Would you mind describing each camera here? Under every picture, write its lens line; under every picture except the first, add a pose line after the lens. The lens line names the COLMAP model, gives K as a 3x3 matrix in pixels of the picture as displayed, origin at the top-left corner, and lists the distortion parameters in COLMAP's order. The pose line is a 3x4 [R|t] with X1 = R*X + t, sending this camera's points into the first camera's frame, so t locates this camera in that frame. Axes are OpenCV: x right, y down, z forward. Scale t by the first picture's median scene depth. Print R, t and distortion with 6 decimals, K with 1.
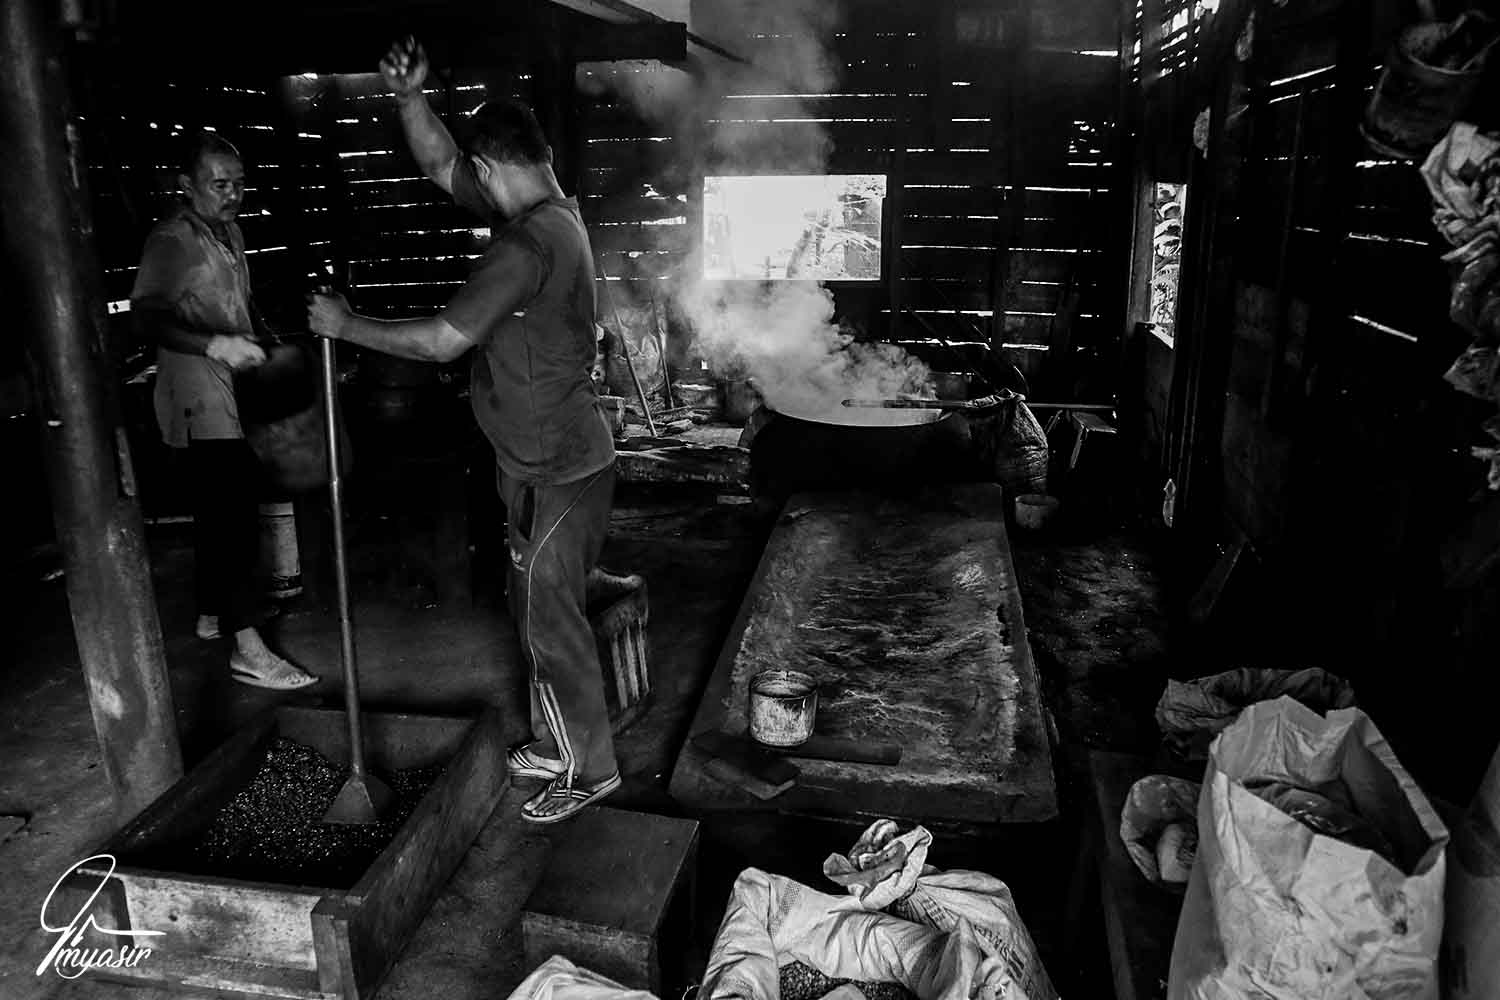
lens RADIAL K [[1125.3, 0, 683.6], [0, 1125.3, 502.8], [0, 0, 1]] dist [-0.096098, -0.000685]
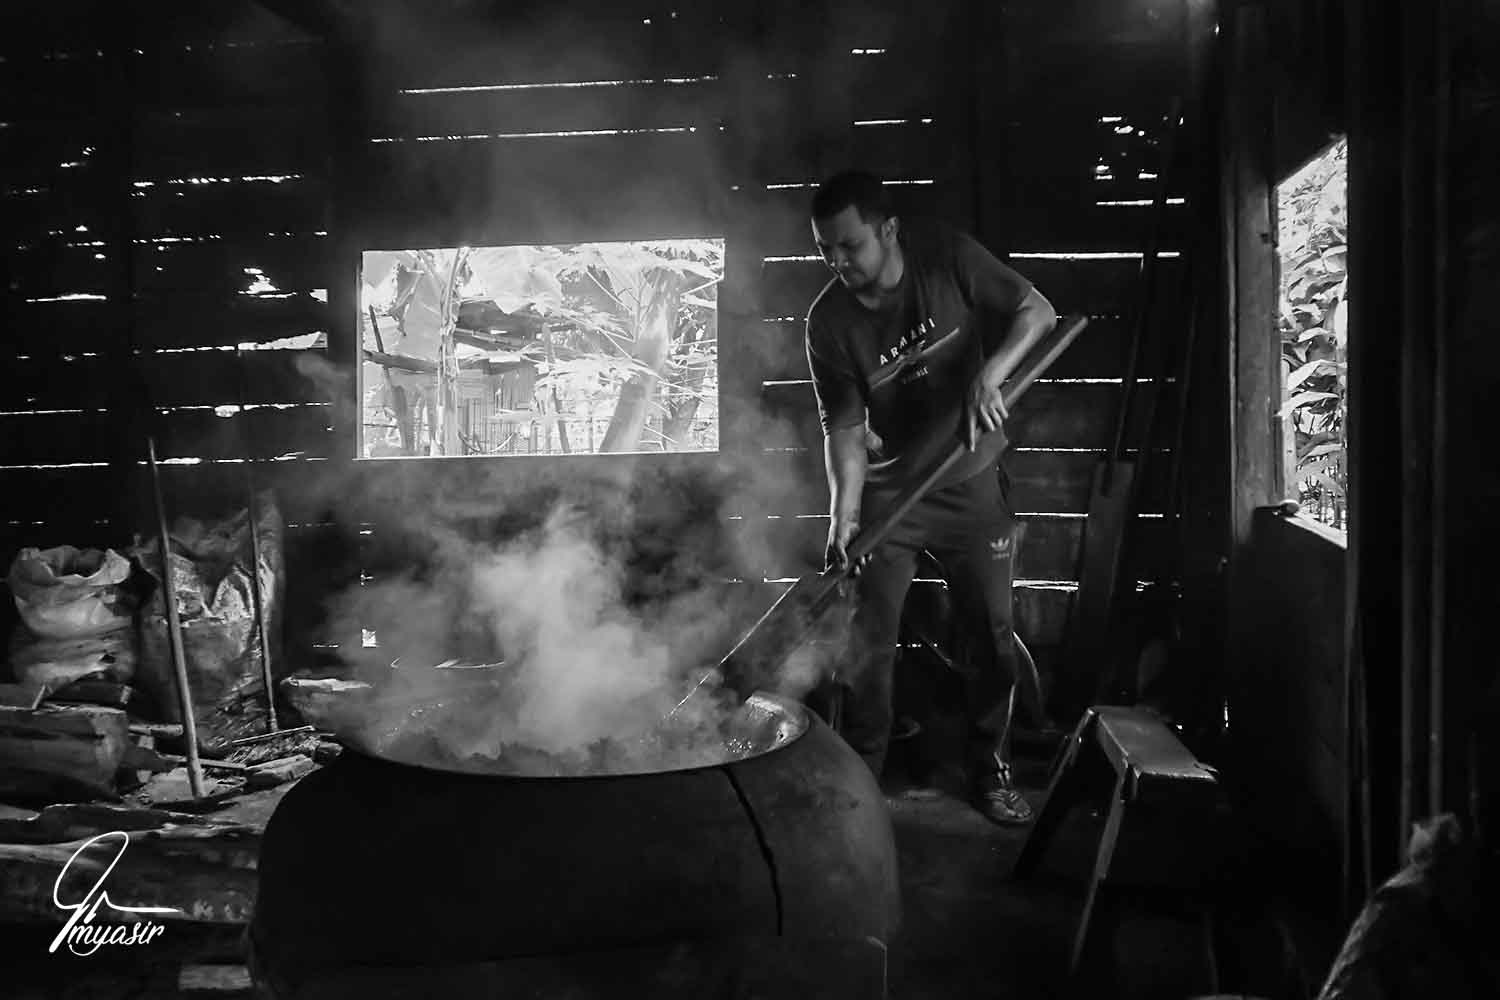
lens RADIAL K [[1593.1, 0, 773.5], [0, 1593.1, 499.3], [0, 0, 1]] dist [-0.016968, 0.006512]
pose [[0.997160, -0.007399, 0.074944, 0.151314], [0.023828, 0.975033, -0.220776, -0.029567], [-0.071439, 0.221935, 0.972441, 0.351108]]
